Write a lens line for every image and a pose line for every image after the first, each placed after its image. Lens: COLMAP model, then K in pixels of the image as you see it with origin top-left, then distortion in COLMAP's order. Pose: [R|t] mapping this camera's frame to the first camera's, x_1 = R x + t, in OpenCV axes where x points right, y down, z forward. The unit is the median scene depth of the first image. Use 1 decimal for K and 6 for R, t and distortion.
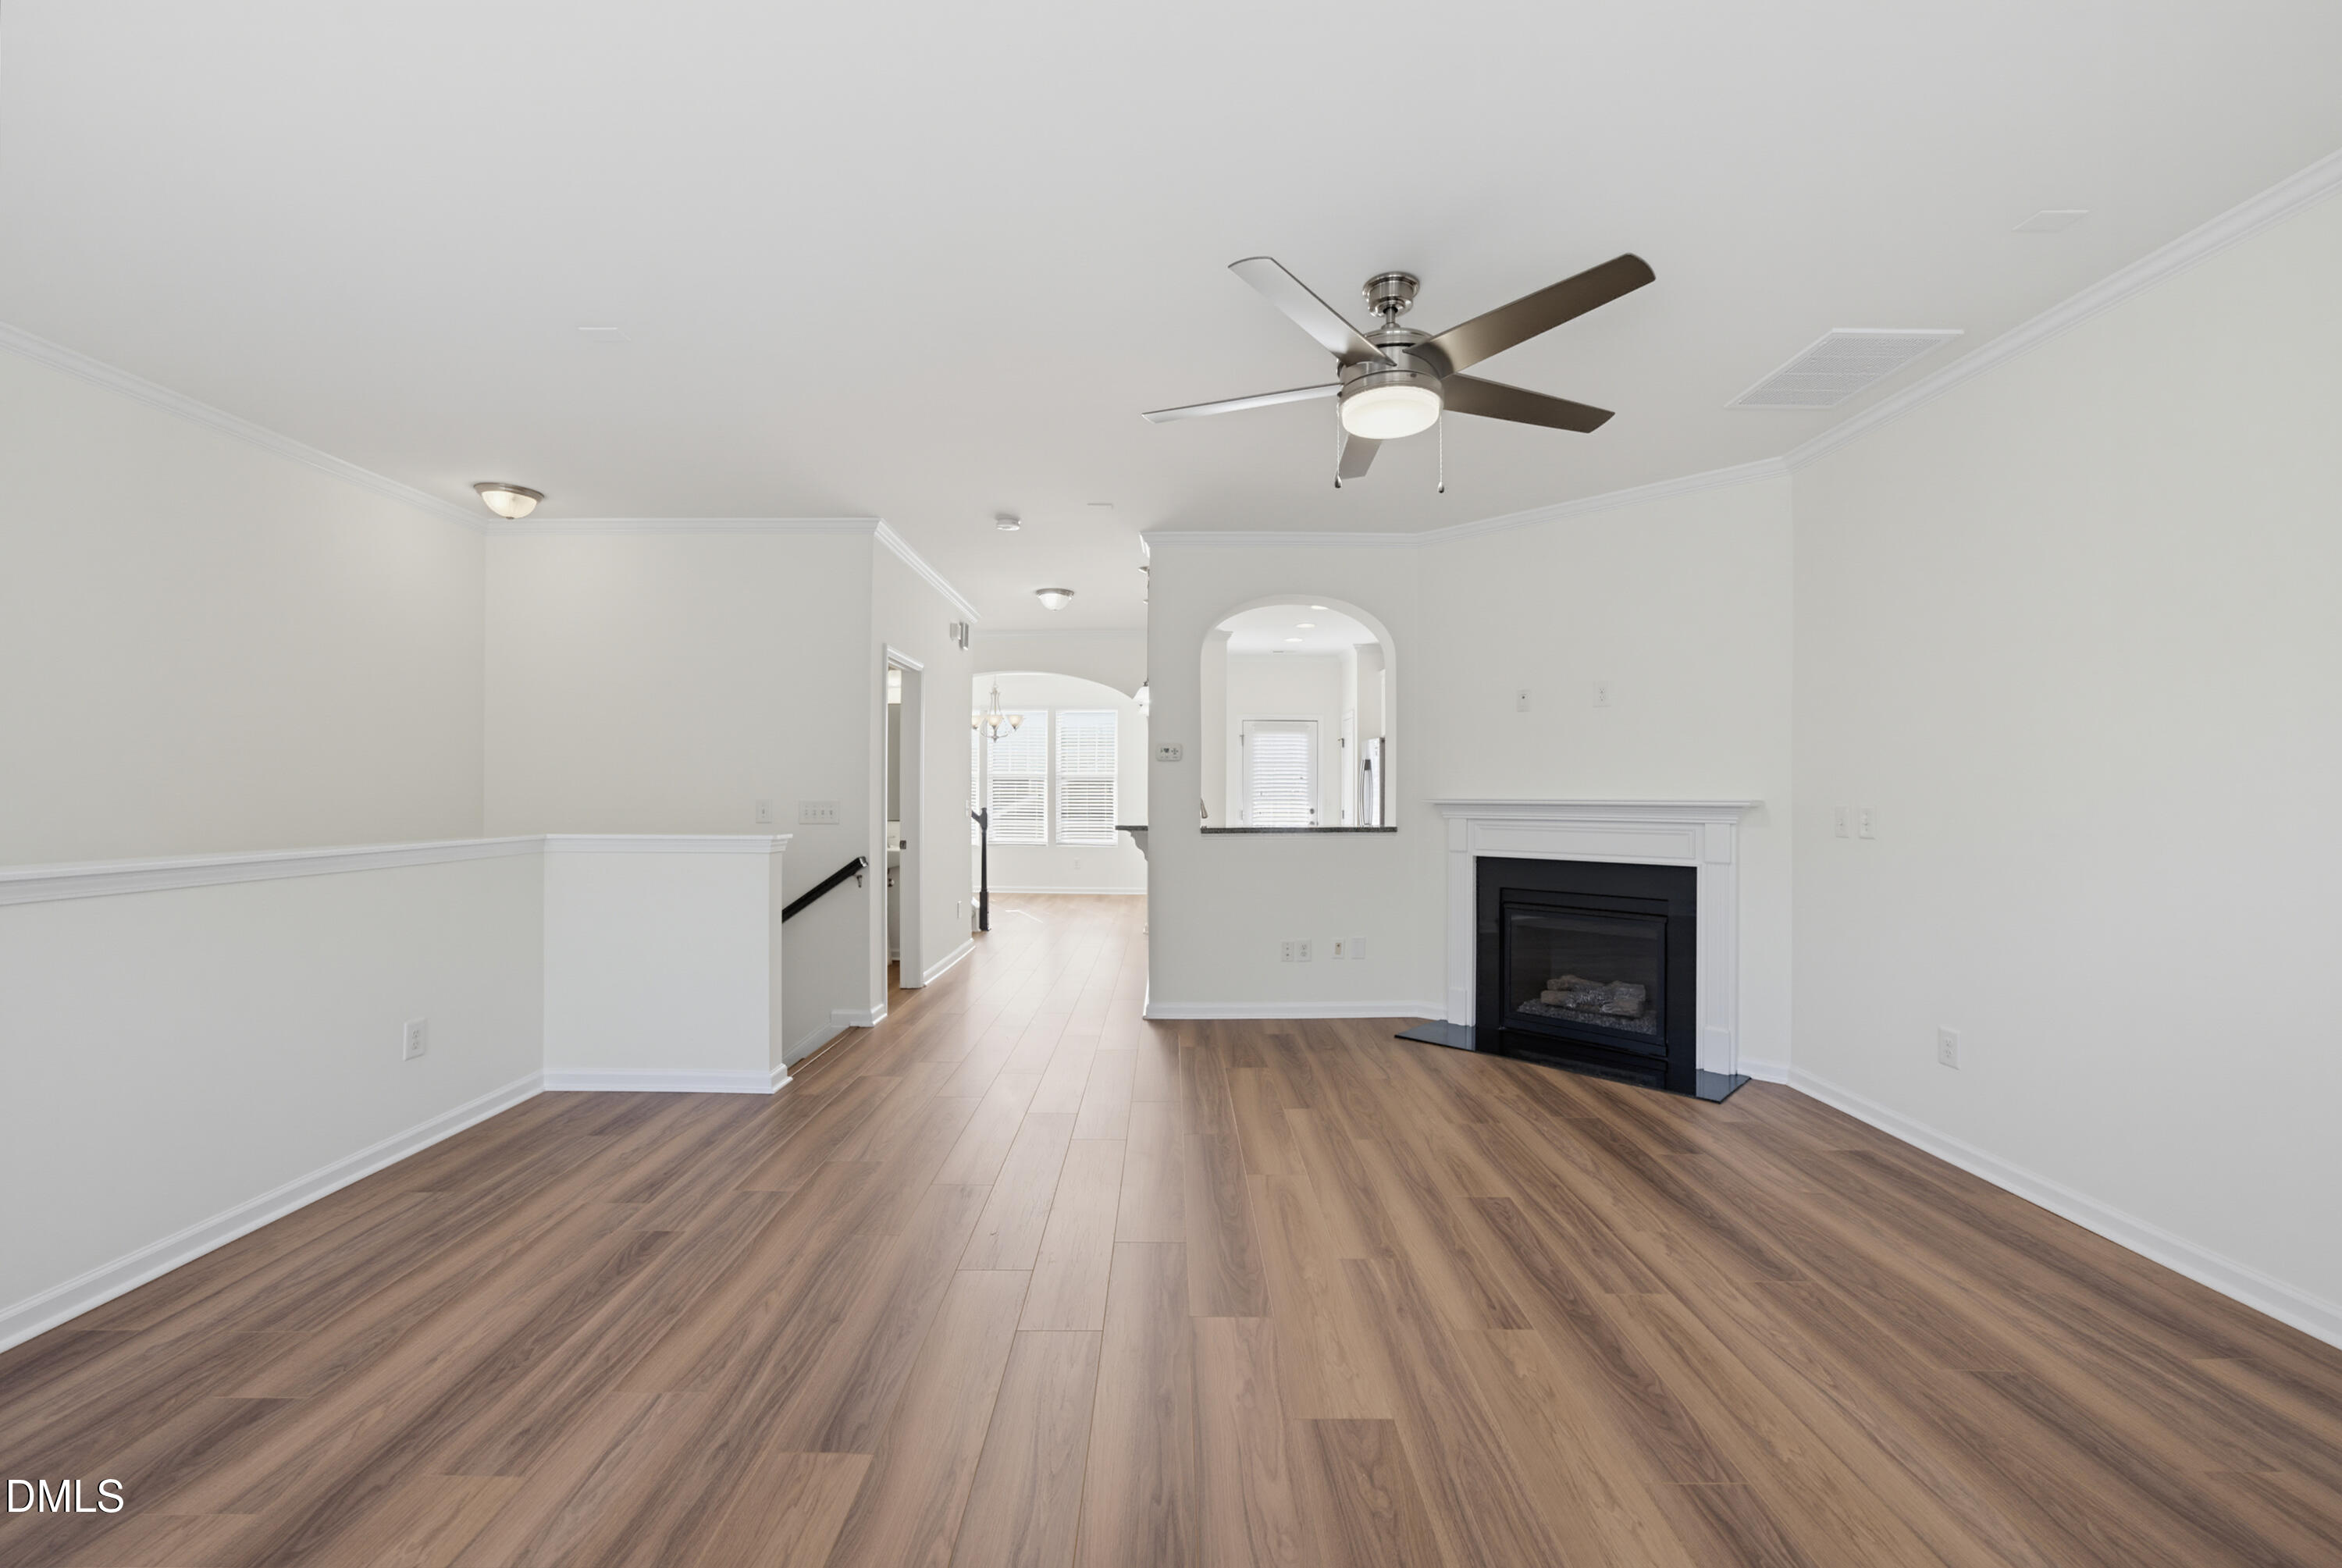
lens RADIAL K [[934.3, 0, 1175.4], [0, 934.3, 786.0], [0, 0, 1]] dist [-0.020103, 0.008726]
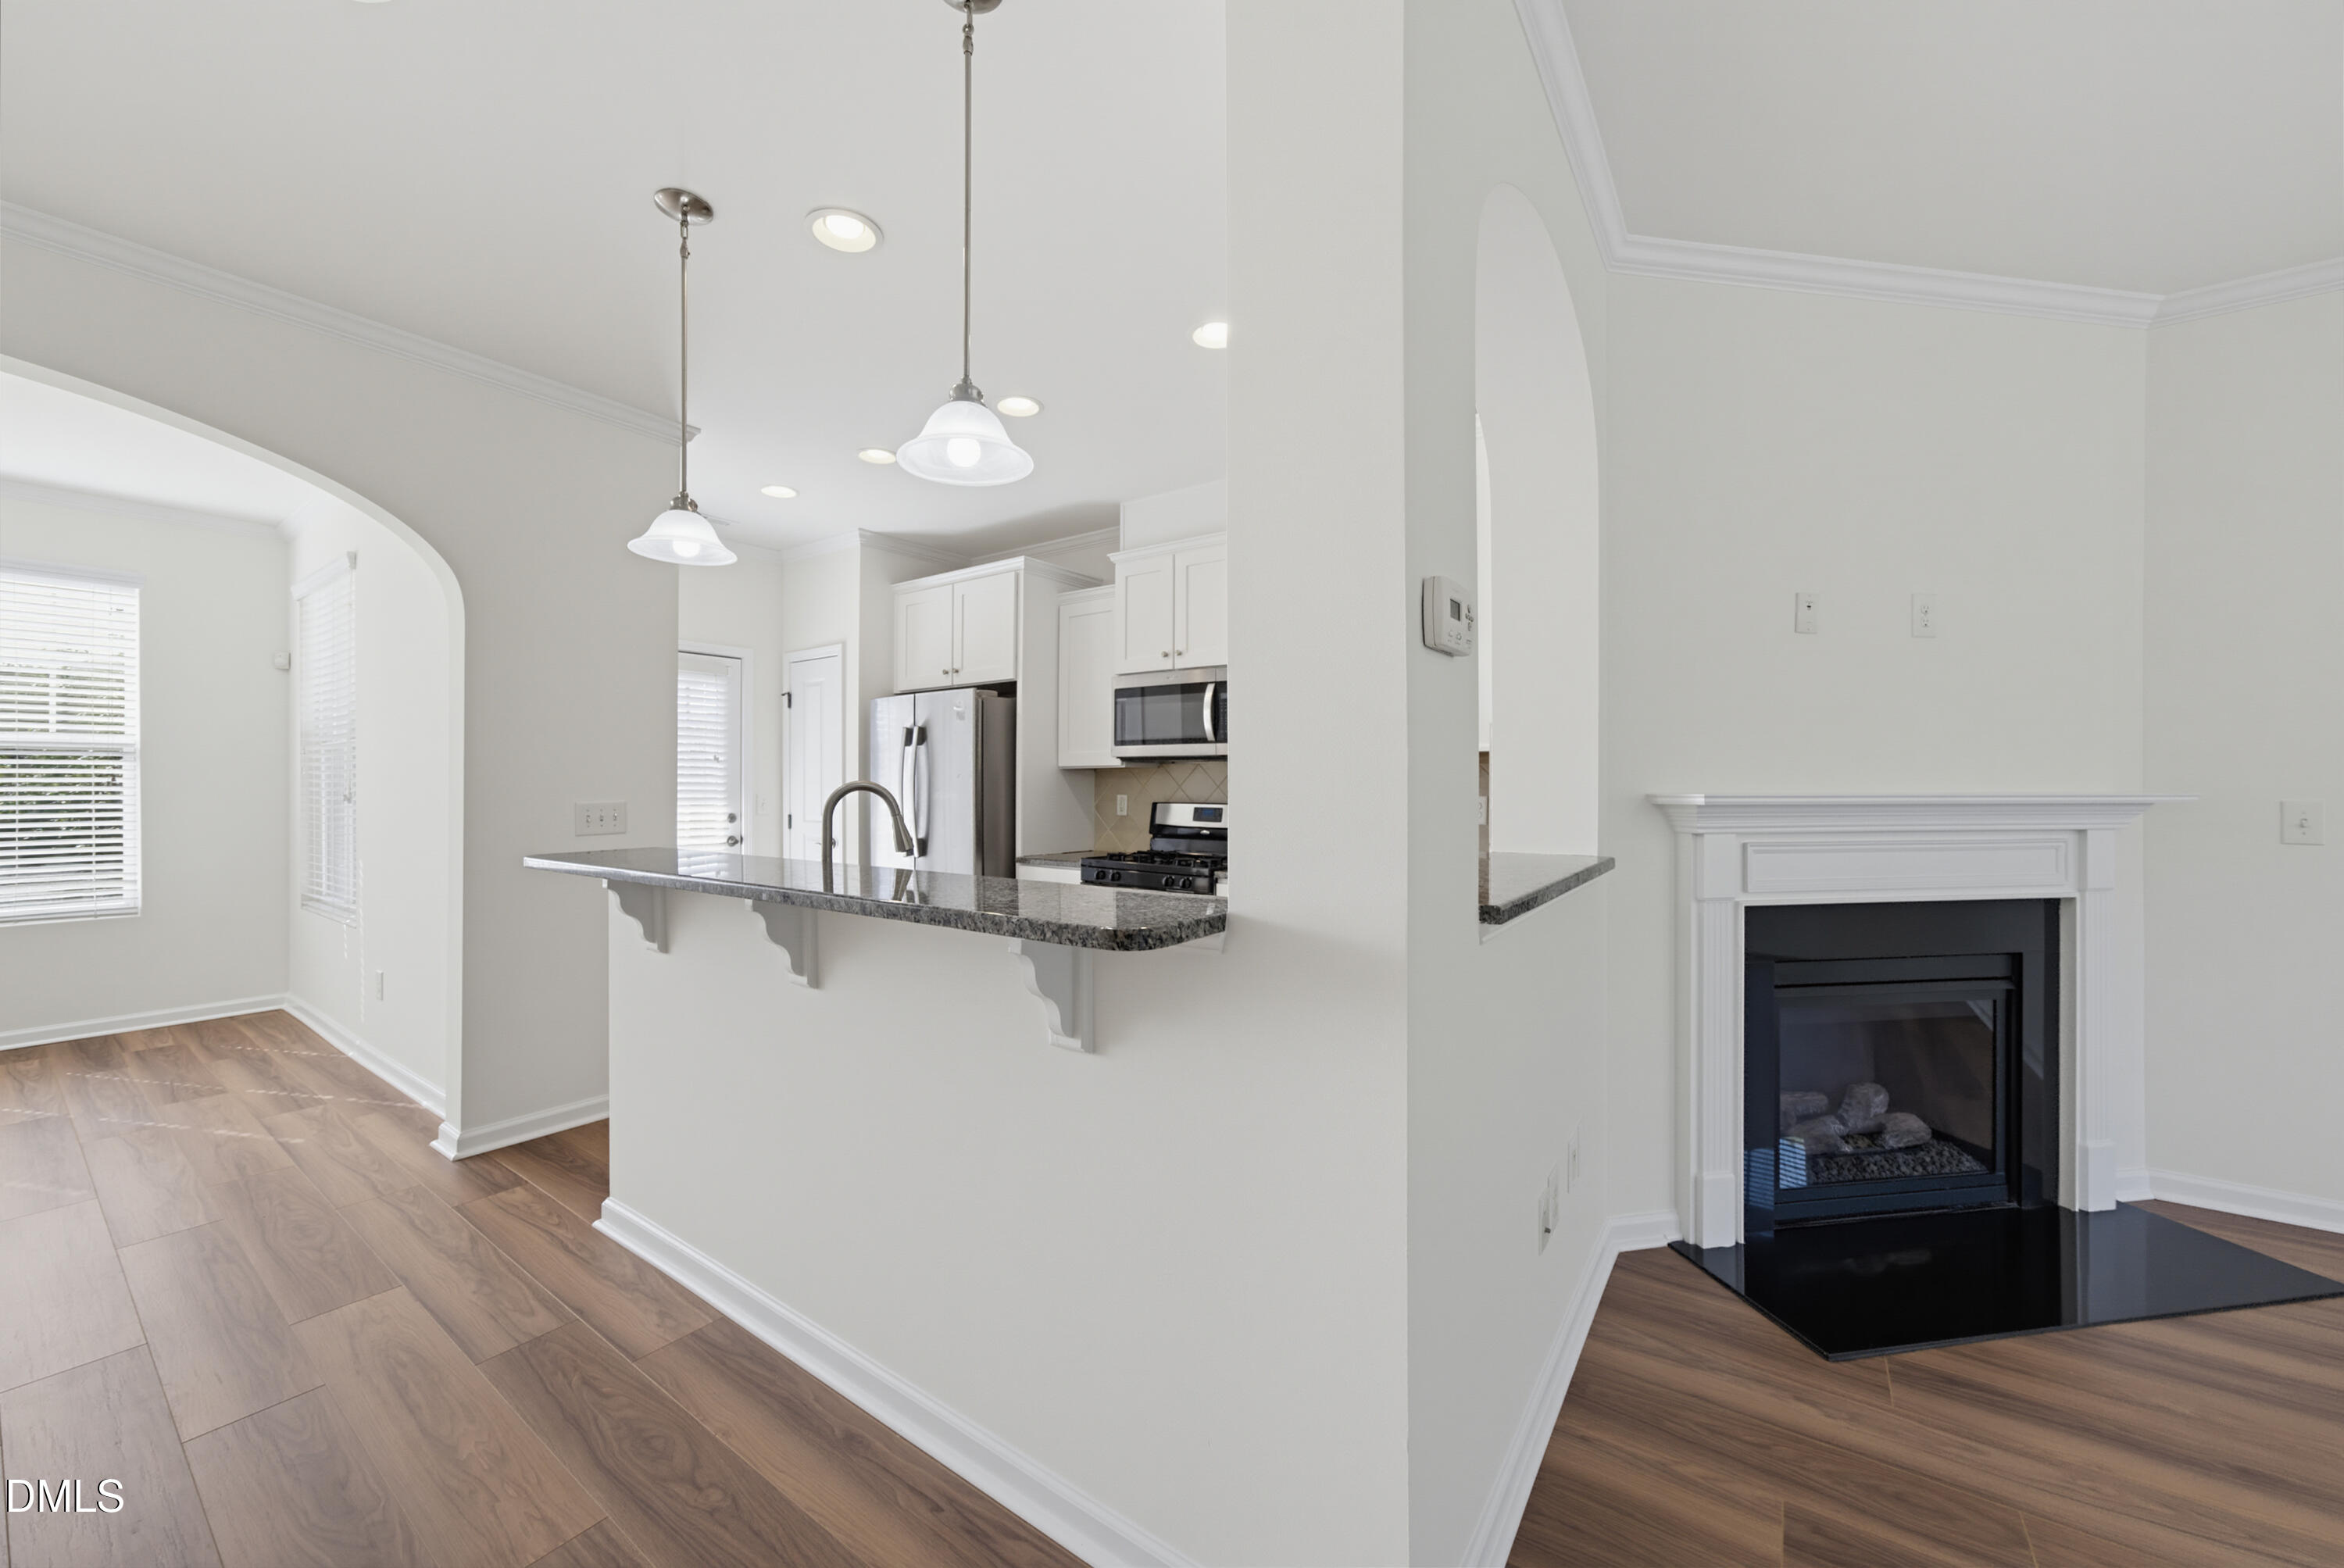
lens RADIAL K [[884.8, 0, 1196.3], [0, 884.8, 786.9], [0, 0, 1]] dist [0.000028, 0.001058]
pose [[0.577898, -0.003165, 0.816103, -0.331539], [-0.001884, 0.999985, 0.005212, 0.008311], [-0.816107, -0.004549, 0.577883, 1.290441]]
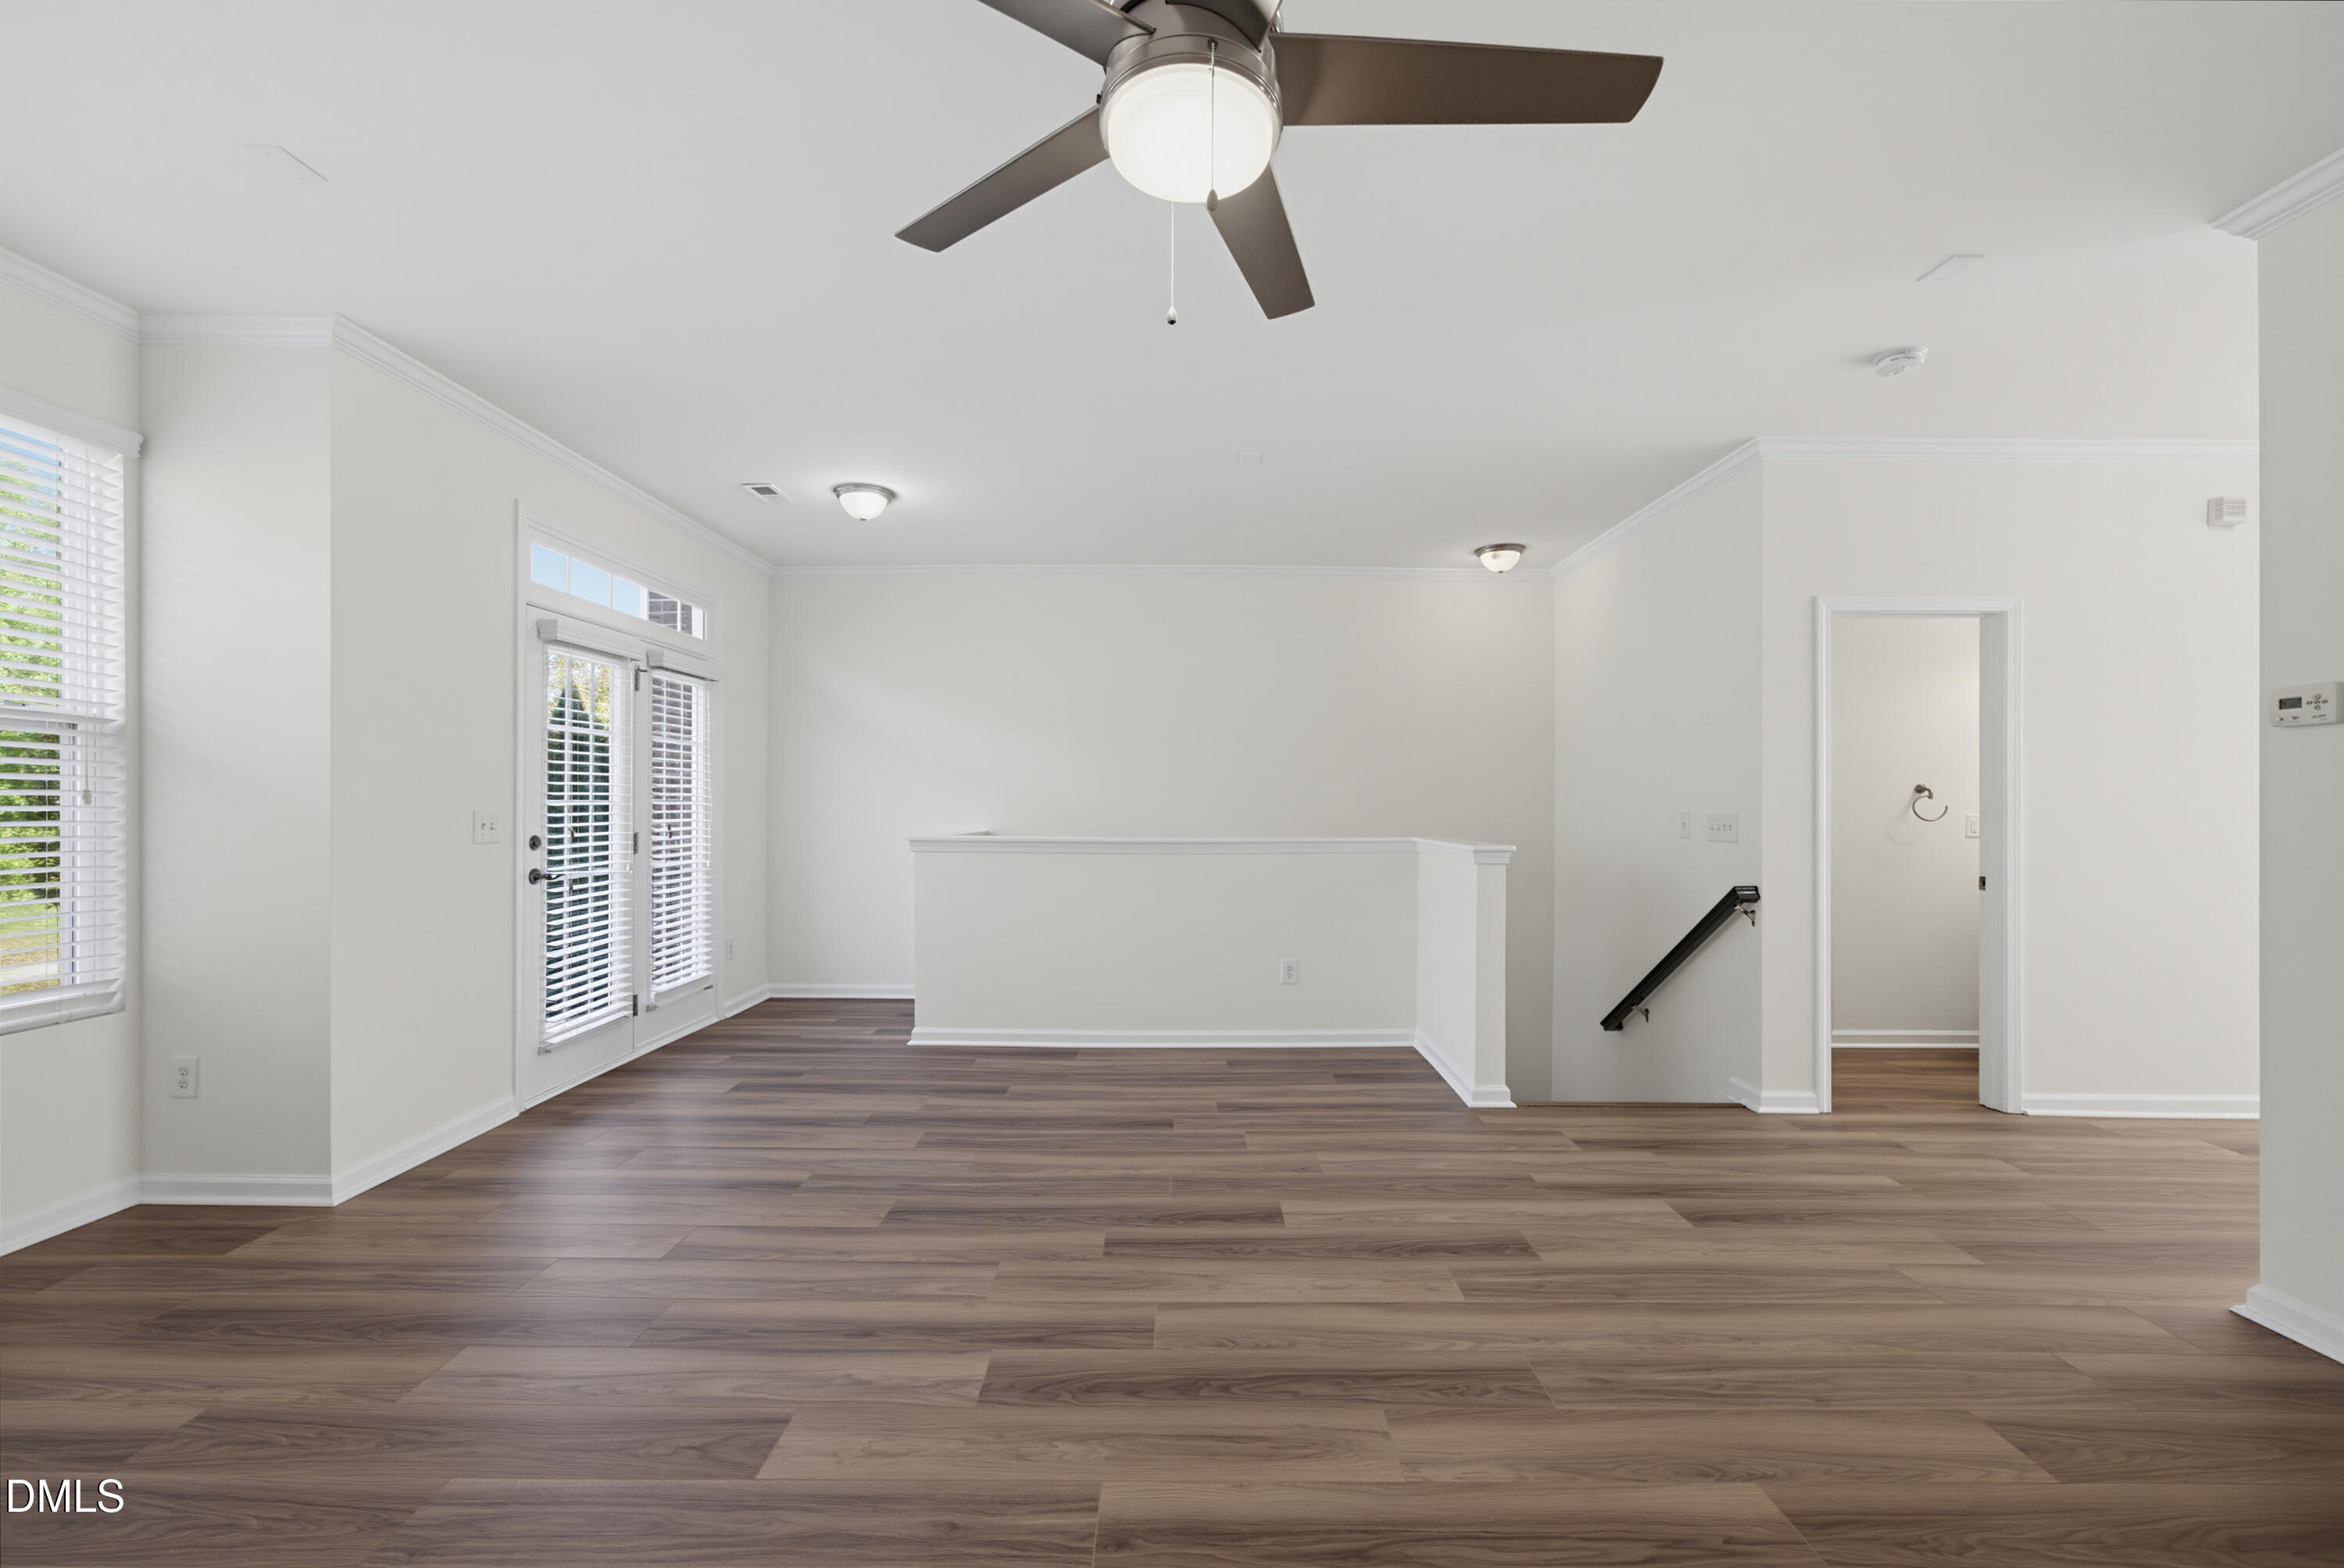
lens RADIAL K [[935.1, 0, 1185.3], [0, 935.1, 799.4], [0, 0, 1]] dist [-0.020103, 0.008726]
pose [[-0.002827, -0.009279, -0.999953, 0.570617], [0.003577, 0.999950, -0.009289, 0.011176], [0.999990, -0.003603, -0.002794, 0.706972]]
